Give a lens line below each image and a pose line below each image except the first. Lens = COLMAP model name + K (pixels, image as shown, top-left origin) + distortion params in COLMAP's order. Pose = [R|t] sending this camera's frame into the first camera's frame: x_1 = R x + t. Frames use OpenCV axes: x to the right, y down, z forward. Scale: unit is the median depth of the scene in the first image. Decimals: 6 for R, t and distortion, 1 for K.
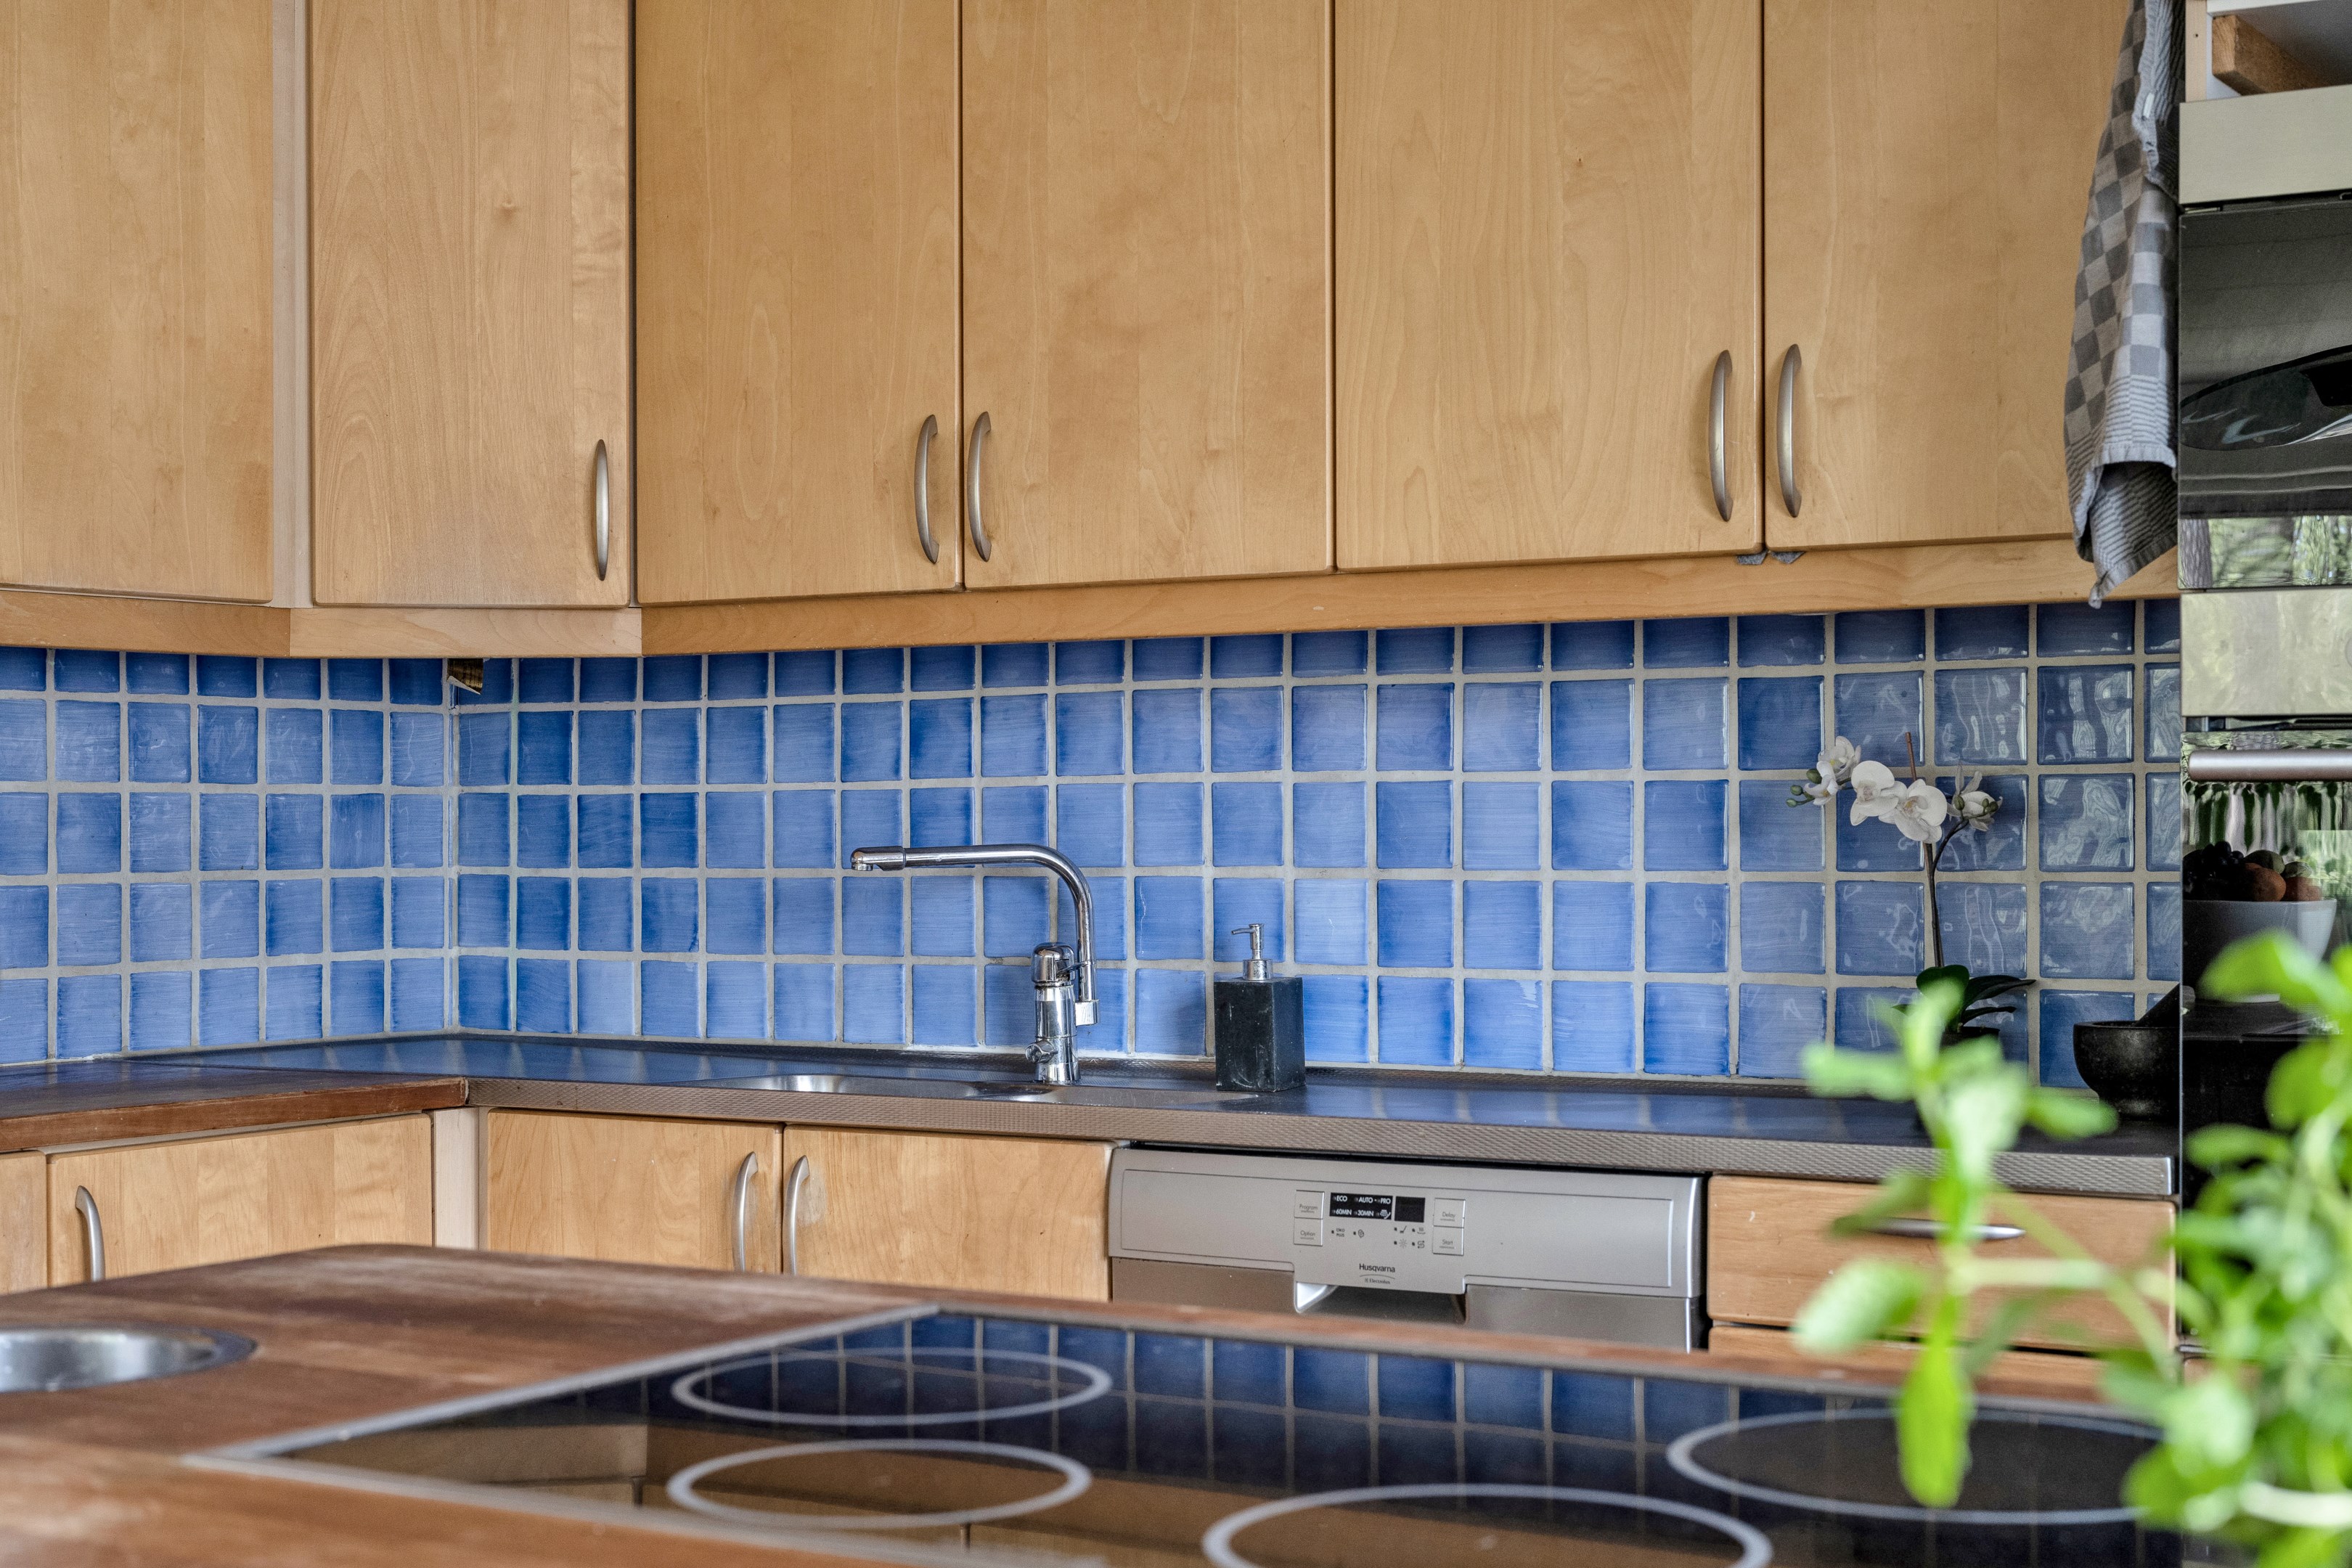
lens RADIAL K [[3432.7, 0, 1176.0], [0, 3432.7, 784.0], [0, 0, 1]] dist [0.012755, 0.060445]
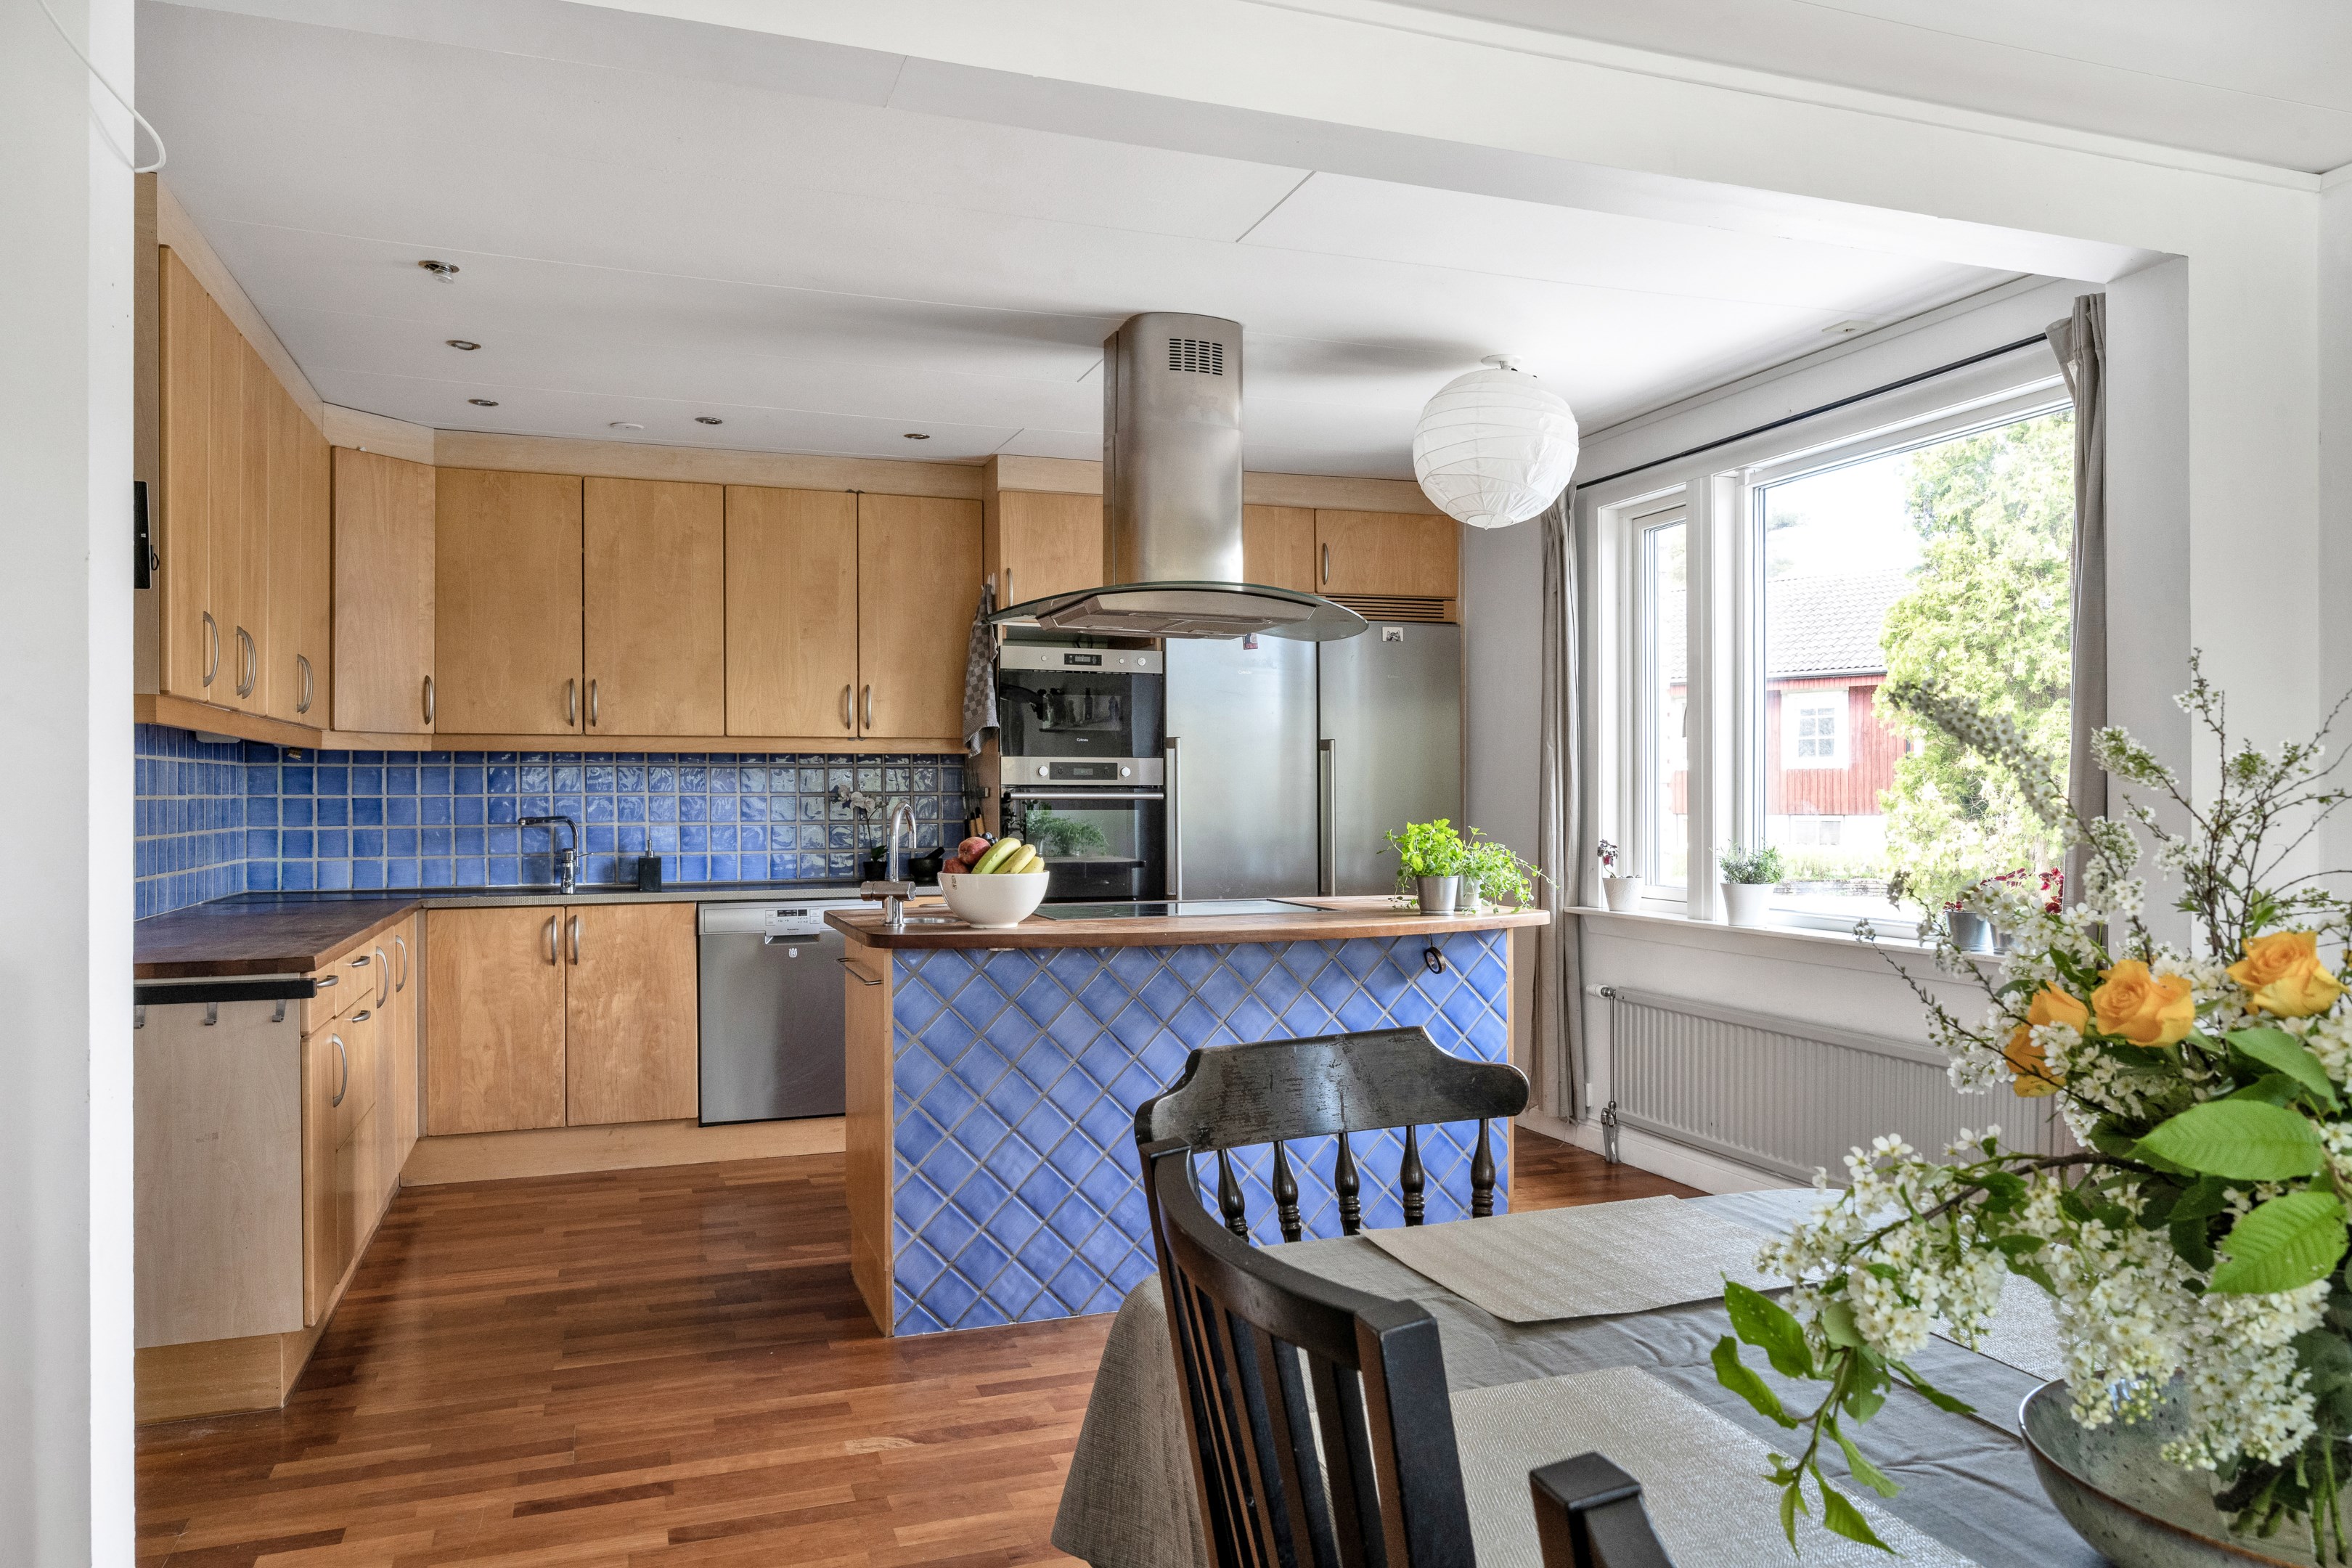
lens RADIAL K [[1566.1, 0, 1176.0], [0, 1566.1, 784.0], [0, 0, 1]] dist [-0.001343, -0.002500]
pose [[0.615954, 0.006954, 0.787751, -0.797298], [-0.008742, 0.999960, -0.001992, -0.012716], [-0.787733, -0.005660, 0.615990, -0.287714]]
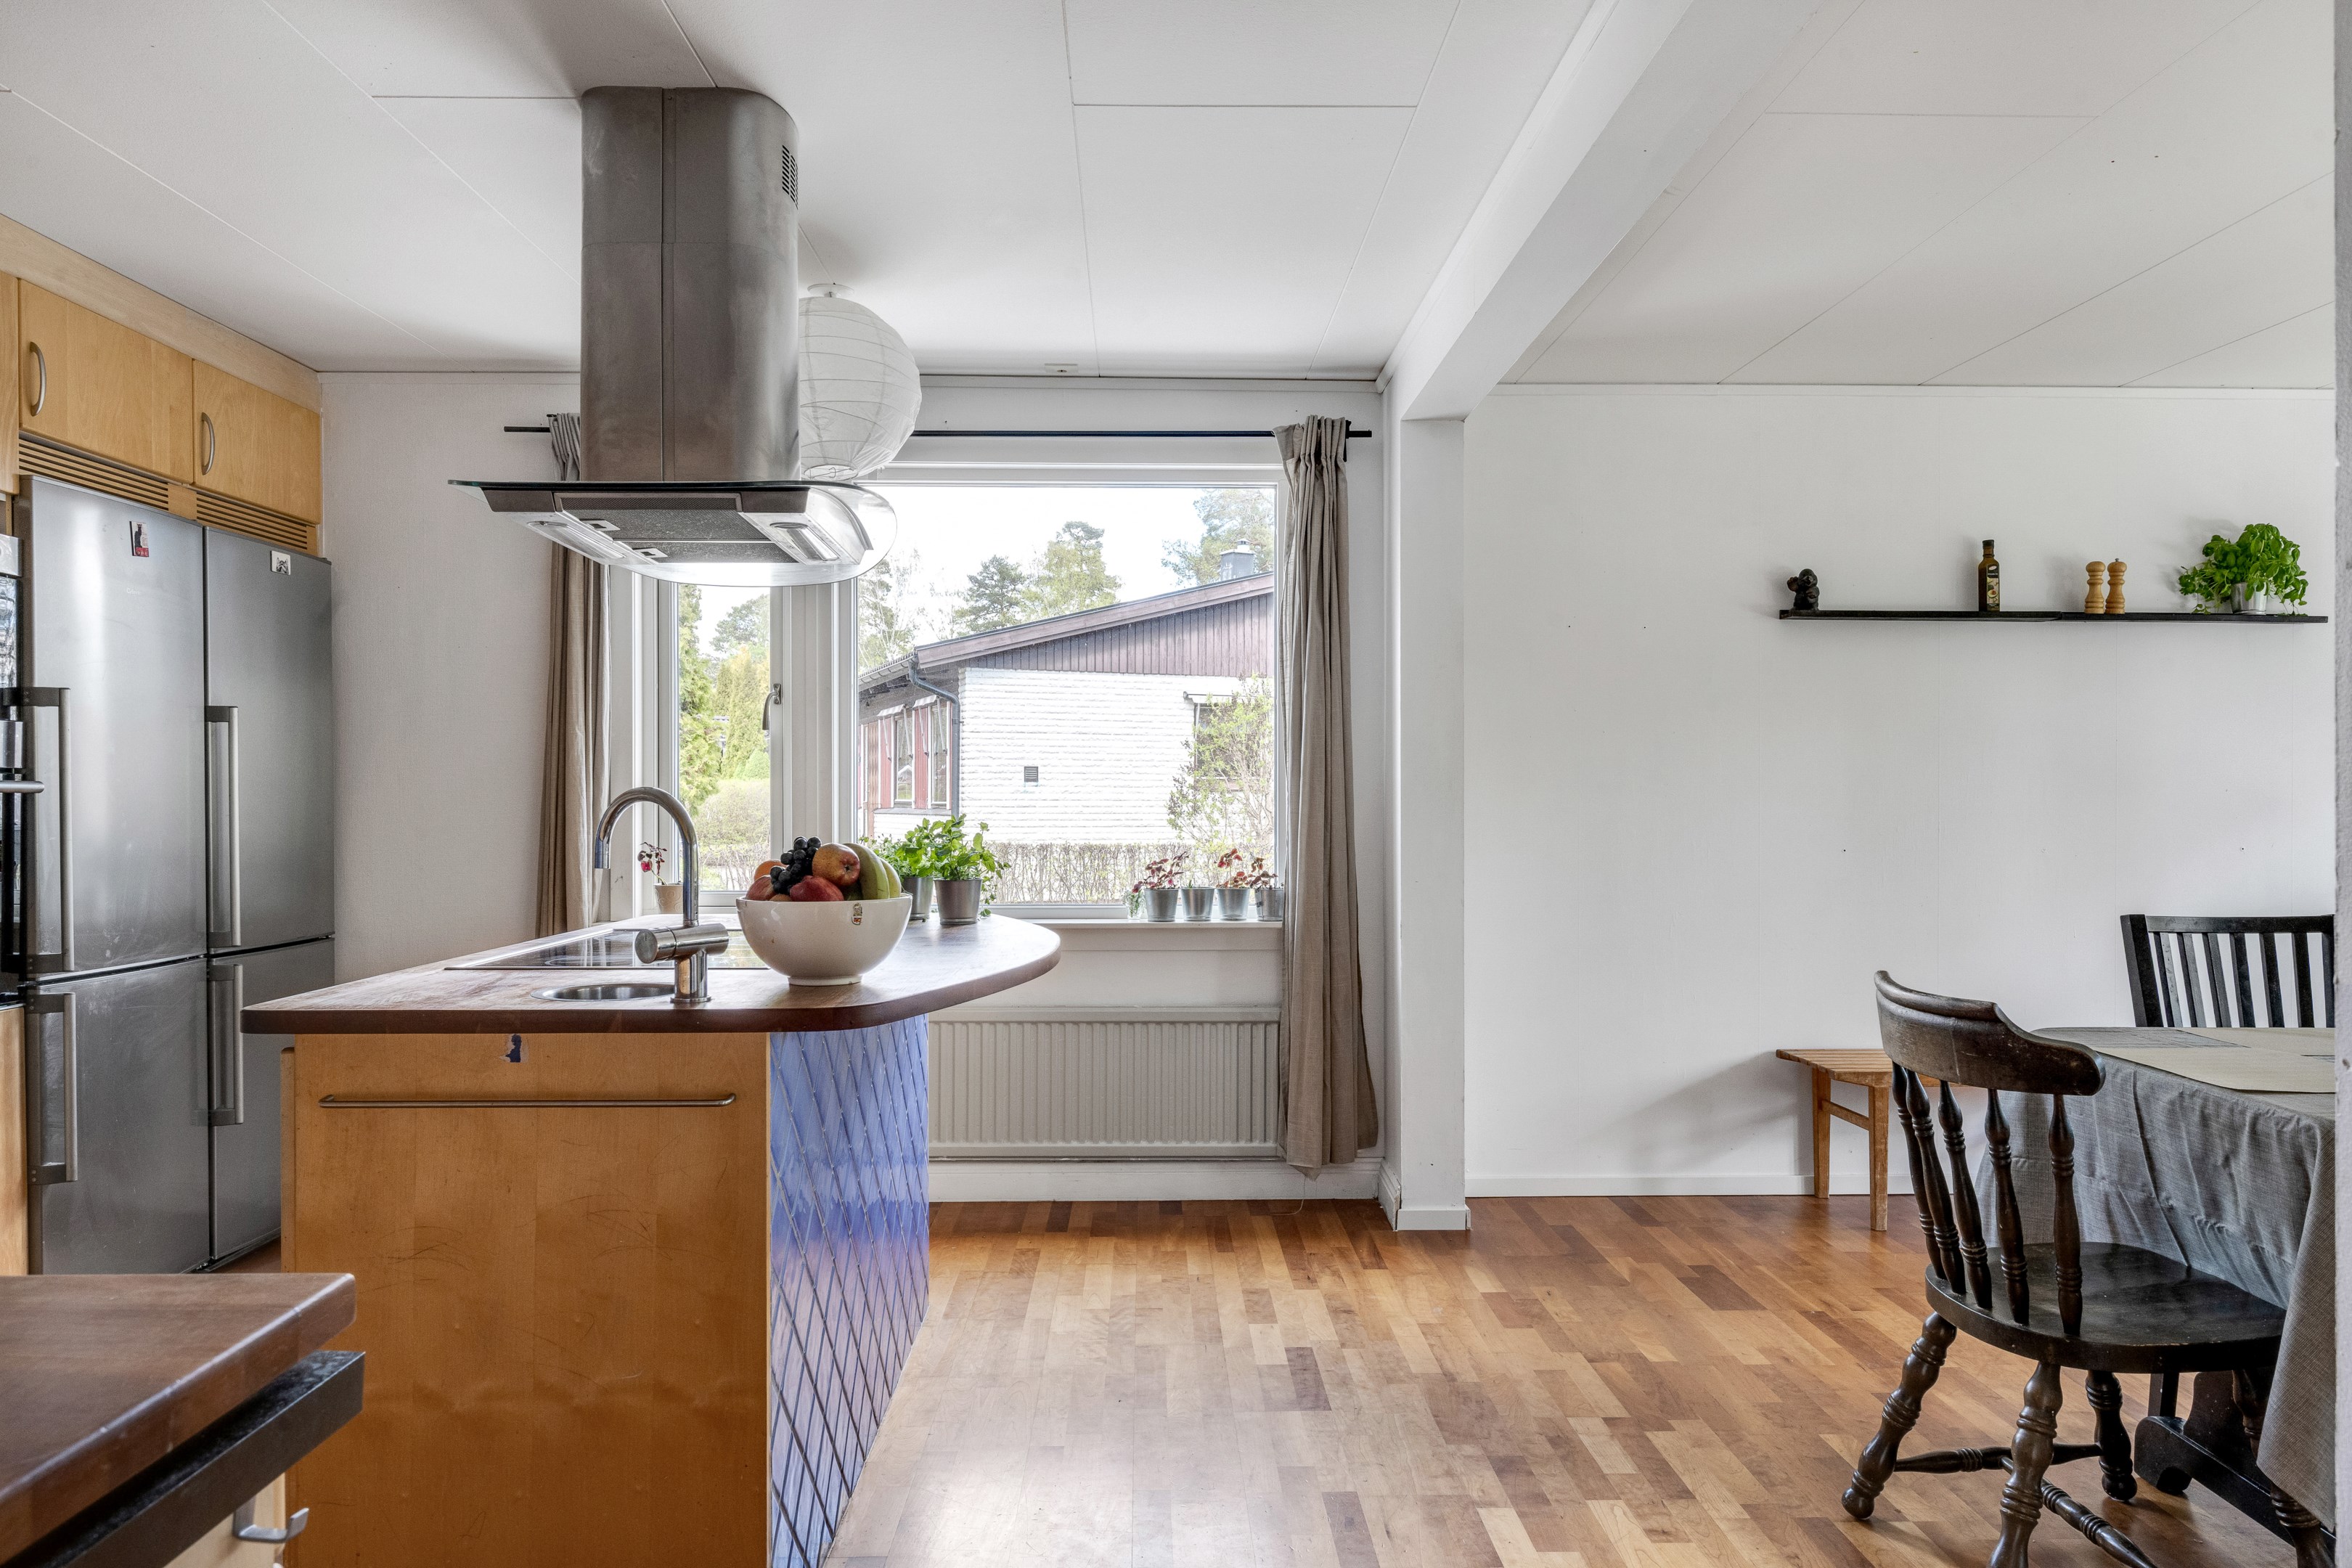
lens RADIAL K [[1503.9, 0, 1176.0], [0, 1503.9, 784.0], [0, 0, 1]] dist [-0.001677, 0.001122]
pose [[-0.548365, 0.012449, 0.836146, -0.673998], [-0.006843, 0.999789, -0.019373, 0.004588], [-0.836211, -0.016345, -0.548164, 0.528244]]
